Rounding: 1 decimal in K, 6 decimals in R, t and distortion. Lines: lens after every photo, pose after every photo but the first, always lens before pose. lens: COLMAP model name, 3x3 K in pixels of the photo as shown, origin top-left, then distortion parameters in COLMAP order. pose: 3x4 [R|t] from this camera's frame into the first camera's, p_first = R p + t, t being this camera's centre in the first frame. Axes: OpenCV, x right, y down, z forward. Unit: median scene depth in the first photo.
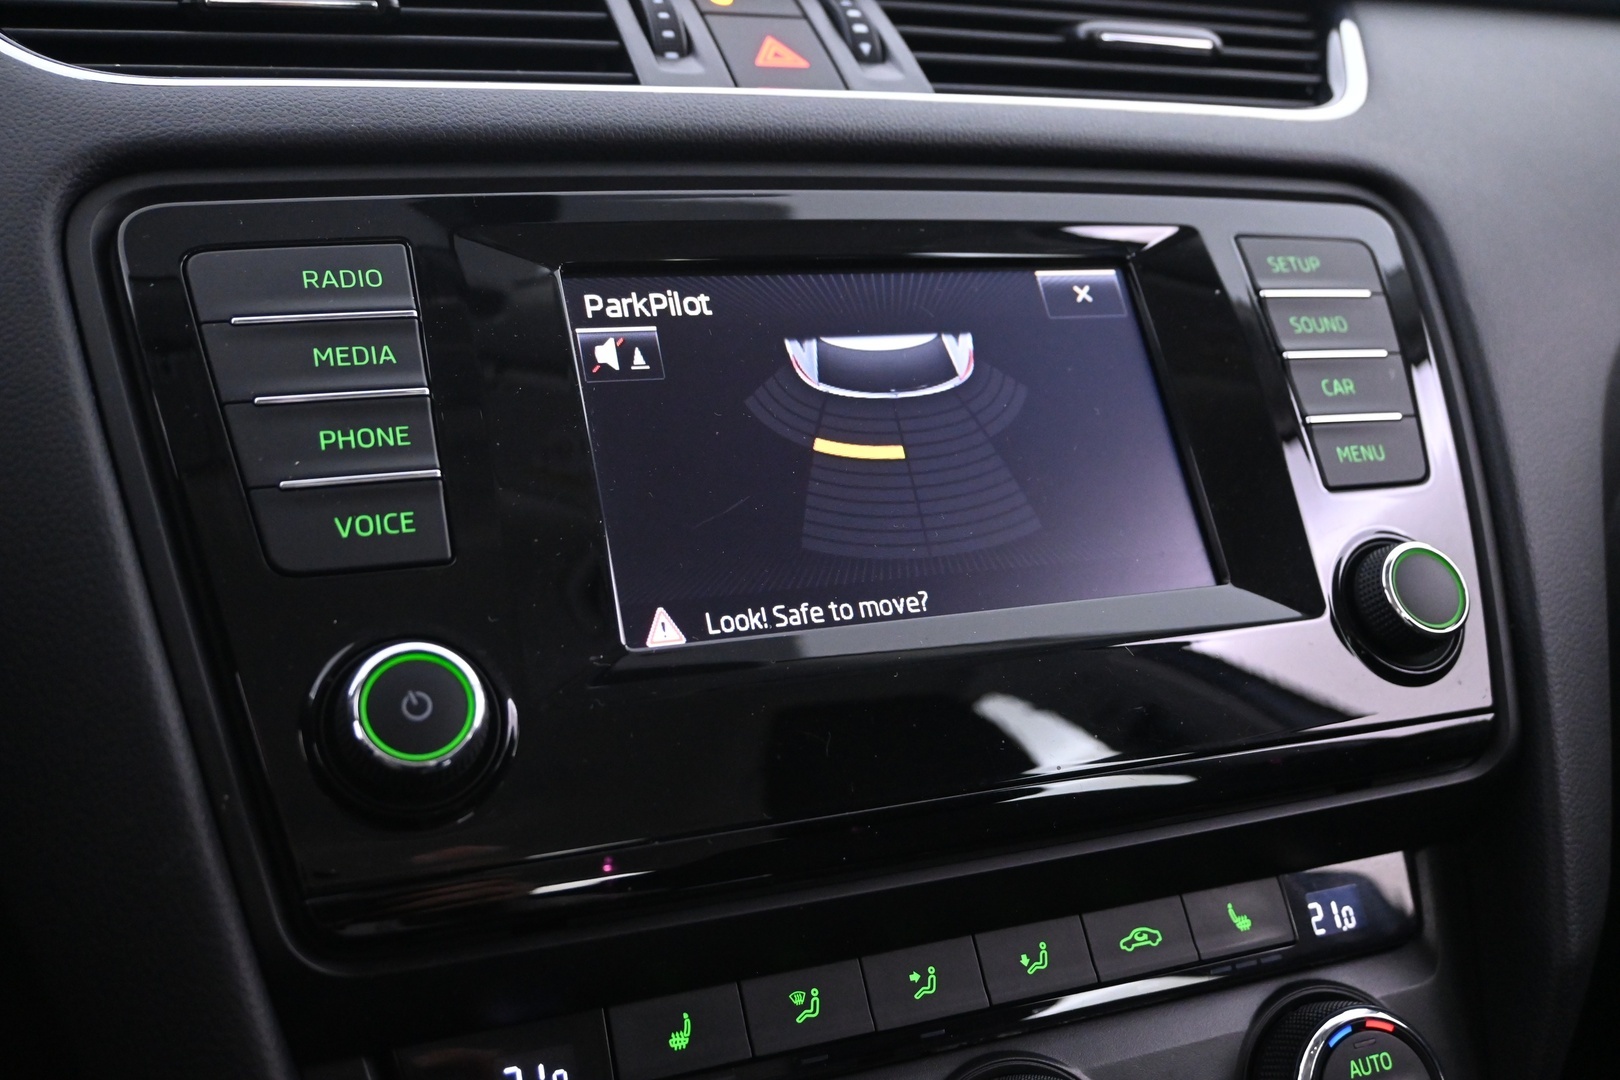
lens RADIAL K [[1540.8, 0, 817.7], [0, 1540.8, 547.4], [0, 0, 1]] dist [0.001307, 0.000000]
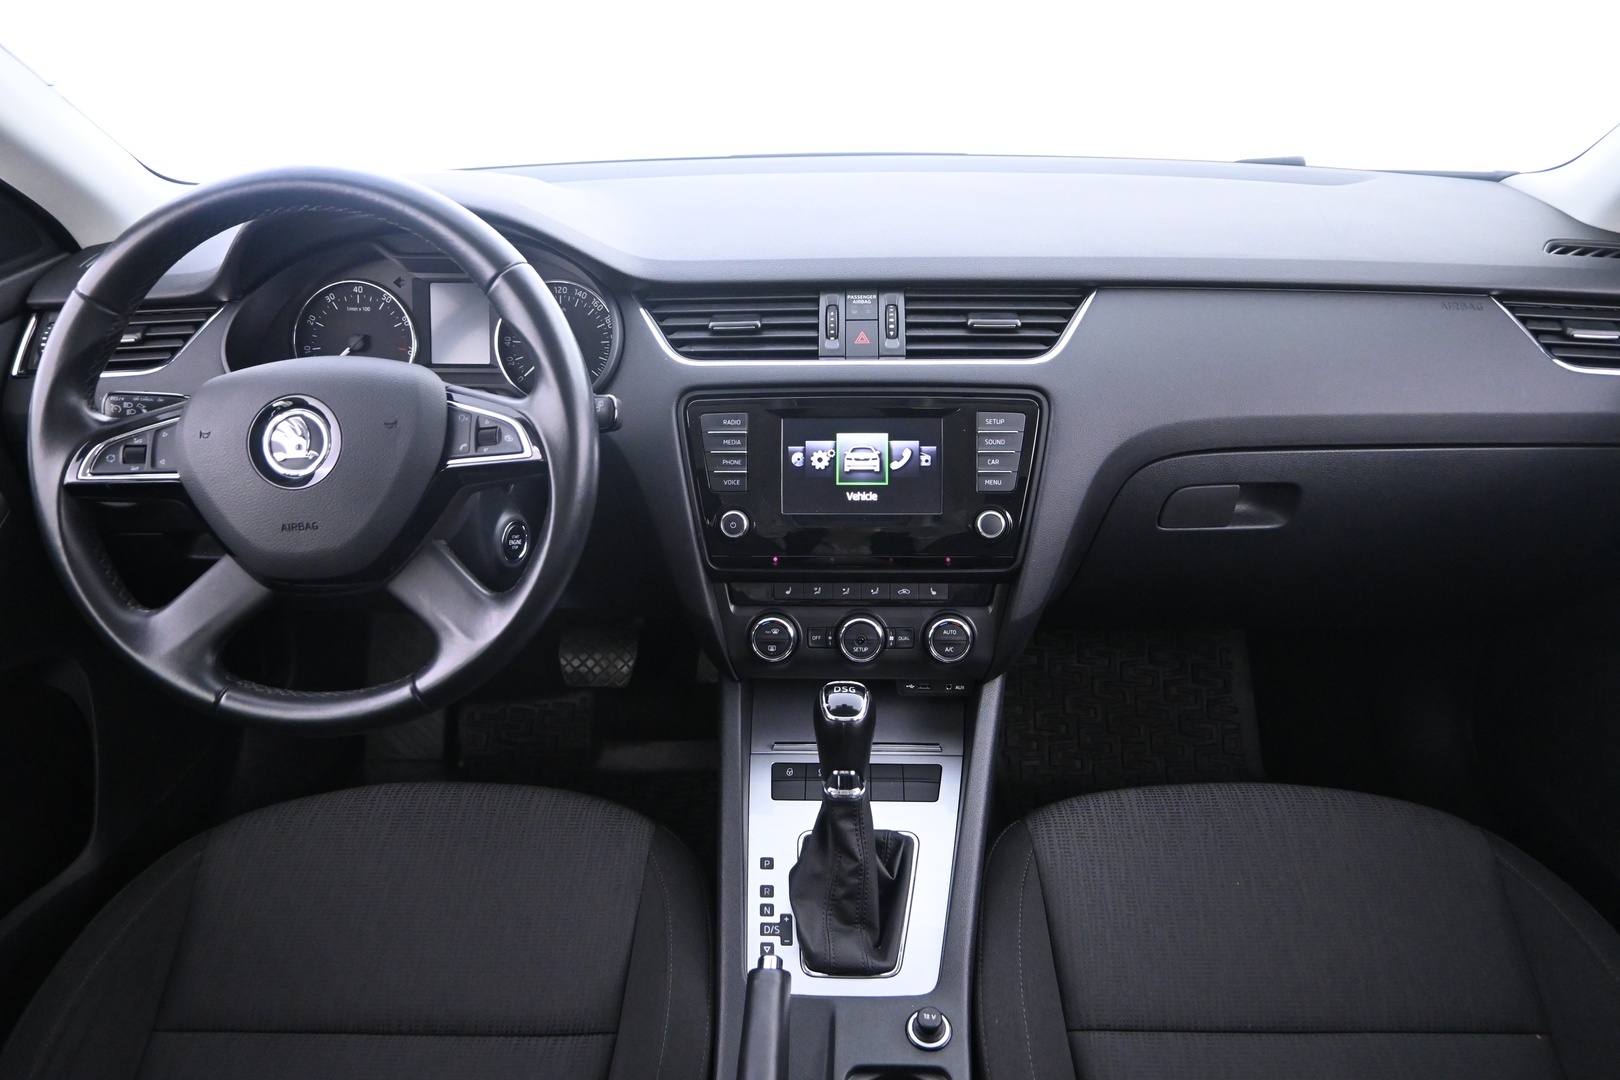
lens RADIAL K [[1113.5, 0, 807.3], [0, 1113.5, 534.3], [0, 0, 1]] dist [0.003780, -0.004414]
pose [[0.911057, 0.215713, -0.351345, 1.008571], [-0.065835, 0.917382, 0.392526, -1.063444], [0.406990, -0.334483, 0.849988, -1.626848]]
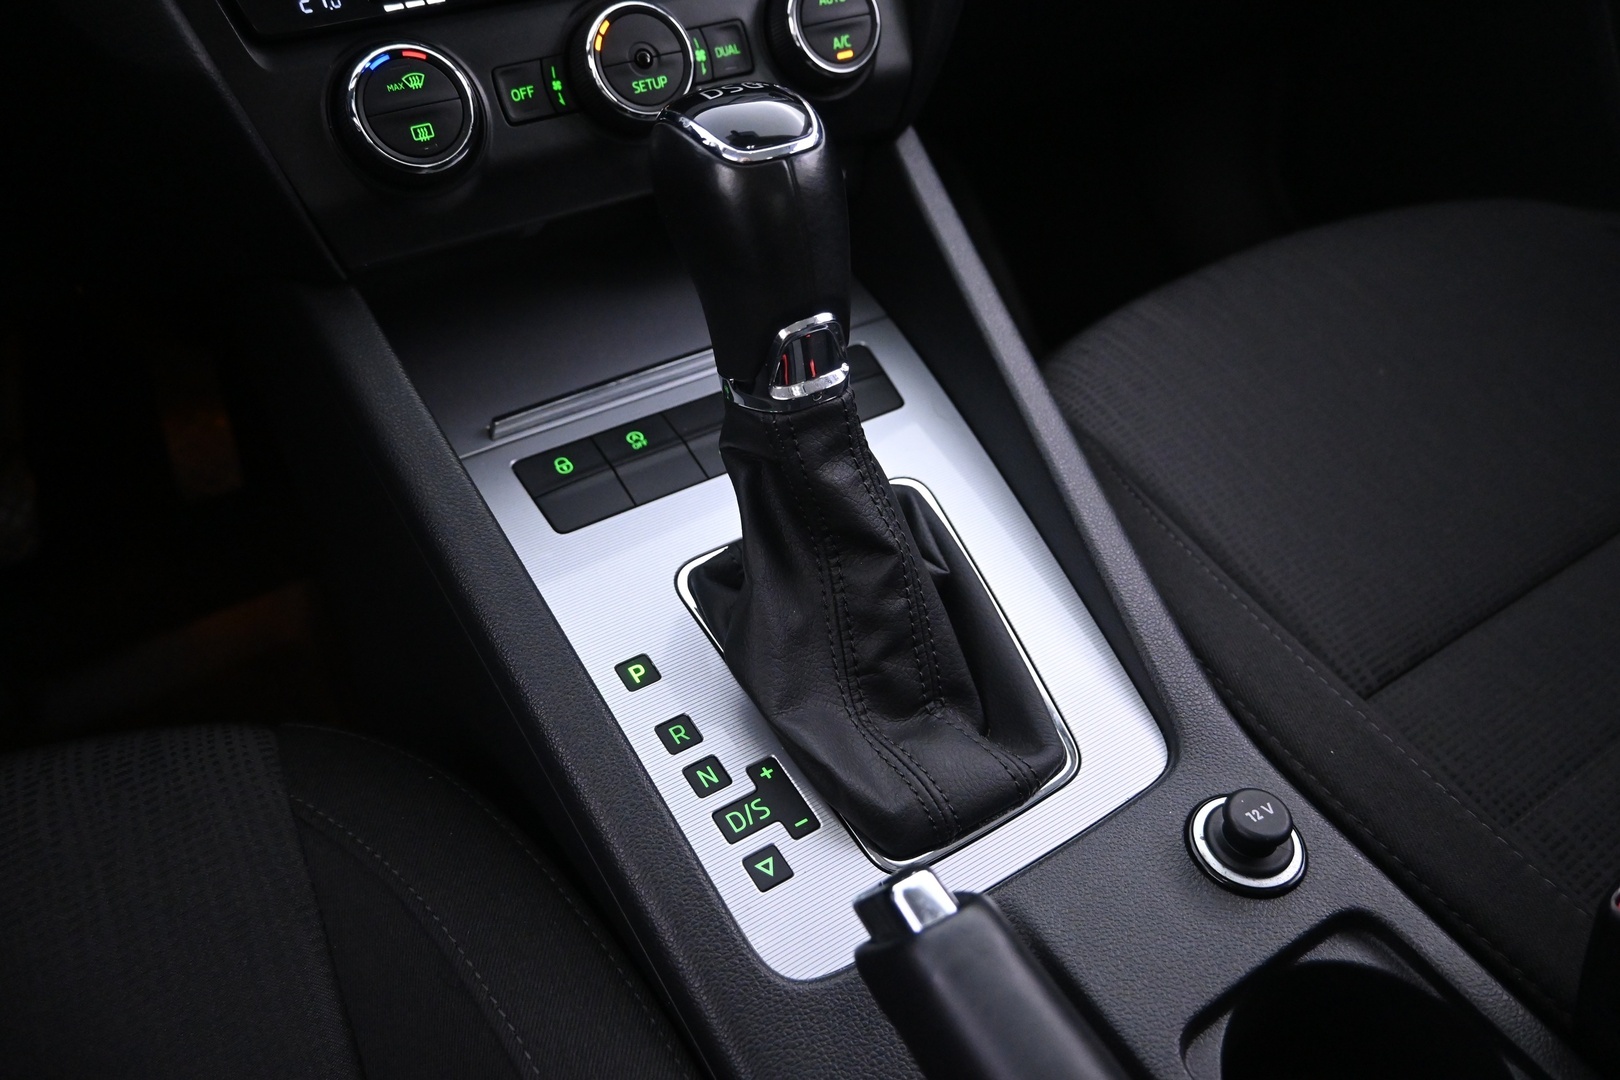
lens RADIAL K [[1113.5, 0, 812.2], [0, 1113.5, 538.8], [0, 0, 1]] dist [0.003780, -0.004414]
pose [[0.987181, -0.104205, 0.120889, 0.122897], [0.025981, 0.852259, 0.522475, 0.200389], [-0.157473, -0.512636, 0.844042, -0.361321]]
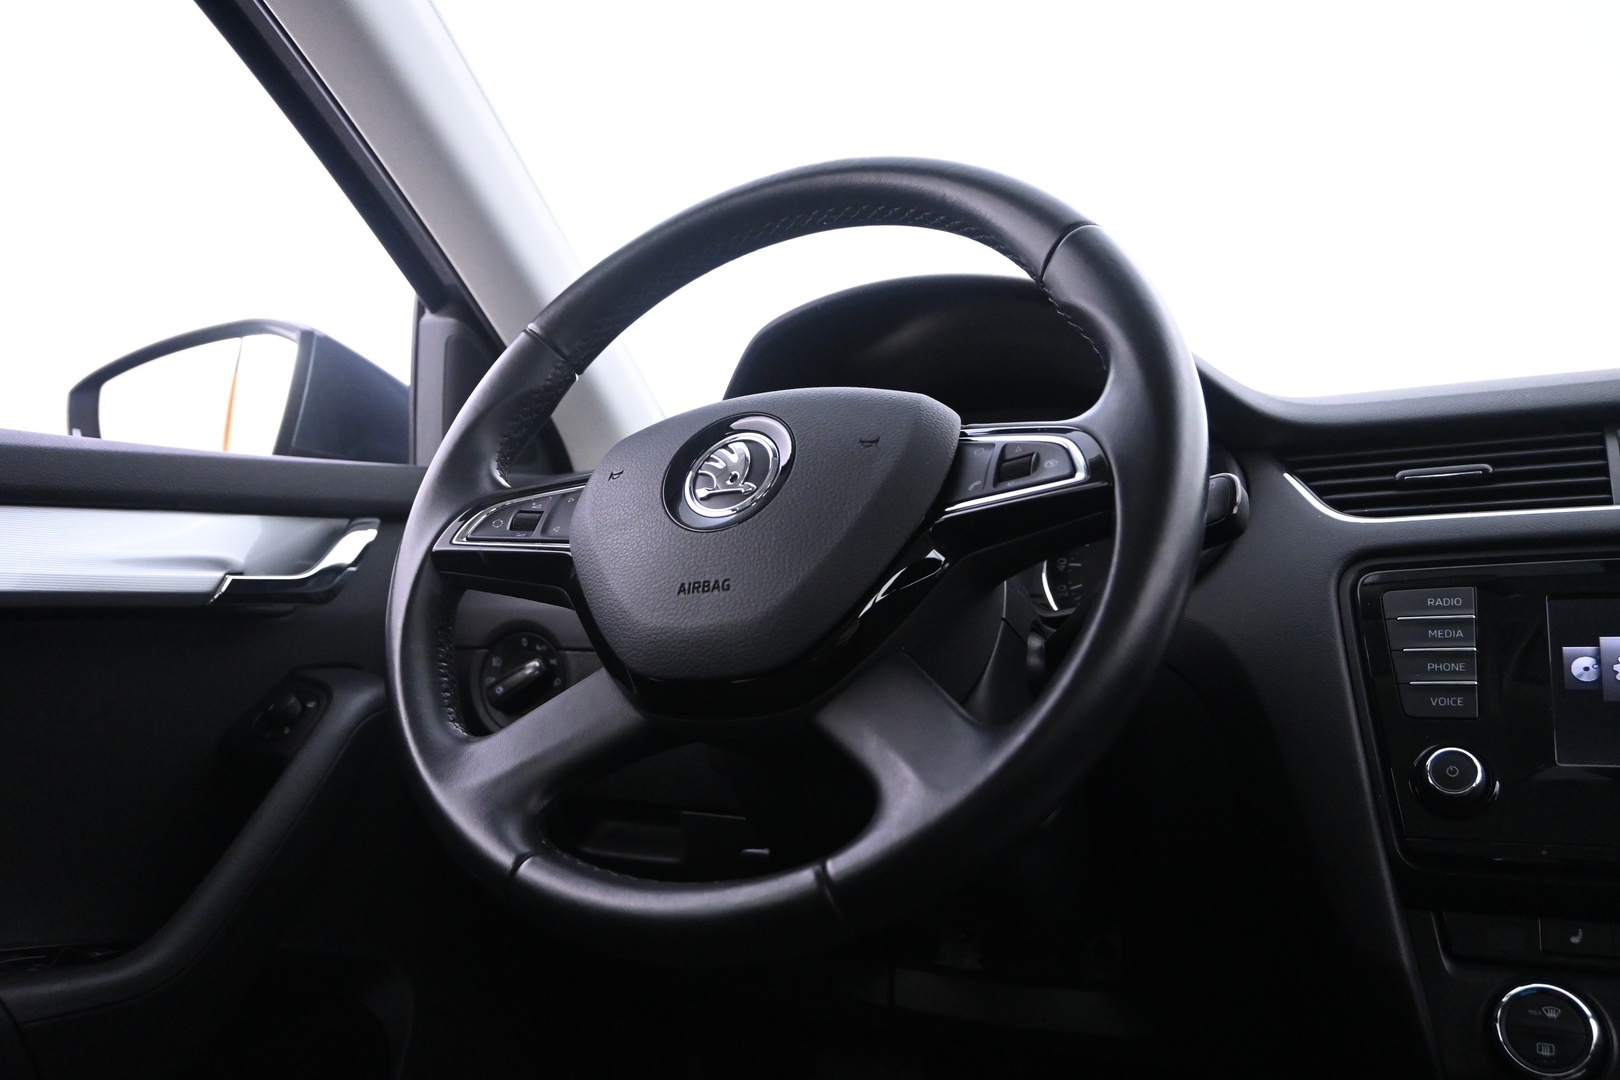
lens RADIAL K [[1343.3, 0, 813.8], [0, 1343.3, 536.9], [0, 0, 1]] dist [-0.000344, -0.009088]
pose [[0.647968, -0.013088, -0.761555, 0.626967], [-0.091727, 0.991235, -0.095080, 0.019529], [0.756124, 0.131464, 0.641087, -1.076261]]
